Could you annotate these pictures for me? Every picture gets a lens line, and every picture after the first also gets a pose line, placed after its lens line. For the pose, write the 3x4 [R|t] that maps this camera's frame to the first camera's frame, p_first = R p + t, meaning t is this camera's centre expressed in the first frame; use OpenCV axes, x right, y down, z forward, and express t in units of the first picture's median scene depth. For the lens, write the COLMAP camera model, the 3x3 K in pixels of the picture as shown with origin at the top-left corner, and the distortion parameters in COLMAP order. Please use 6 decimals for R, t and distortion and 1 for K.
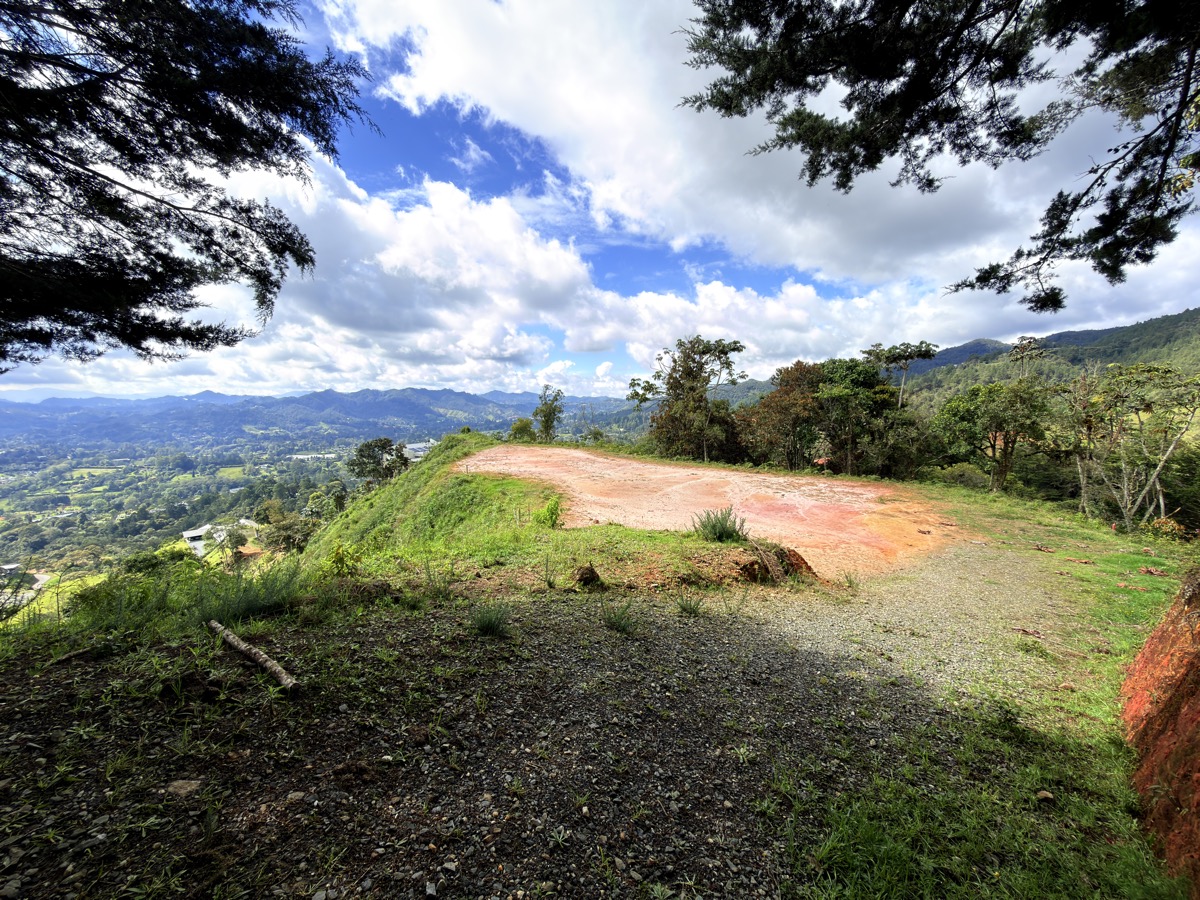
lens RADIAL K [[477.4, 0, 599.0], [0, 477.4, 449.8], [0, 0, 1]] dist [-0.001349, -0.000107]
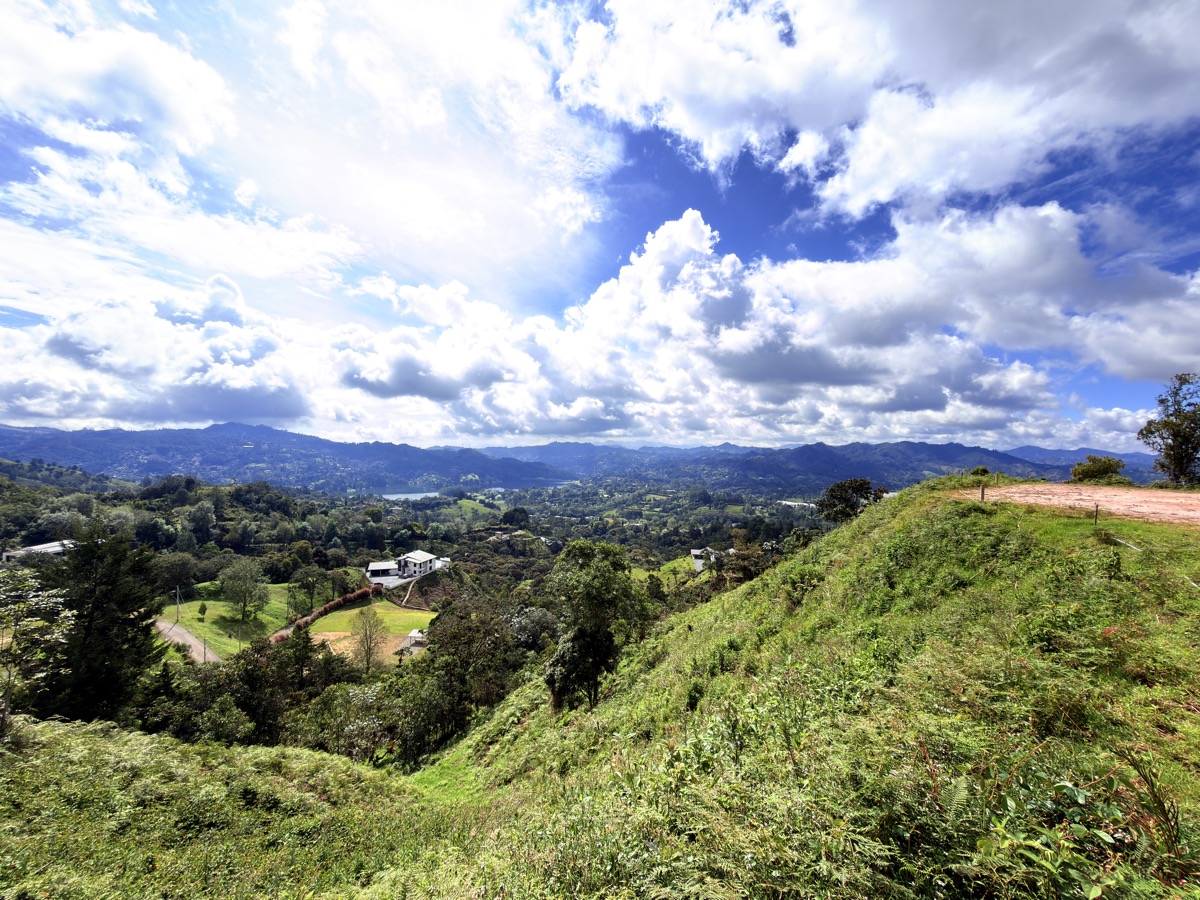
lens RADIAL K [[476.1, 0, 598.6], [0, 476.1, 446.0], [0, 0, 1]] dist [-0.000492, 0.000137]
pose [[0.583970, 0.014317, -0.811649, -0.077777], [-0.111211, 0.991828, -0.062520, 0.050279], [0.804121, 0.126774, 0.580790, 0.275862]]
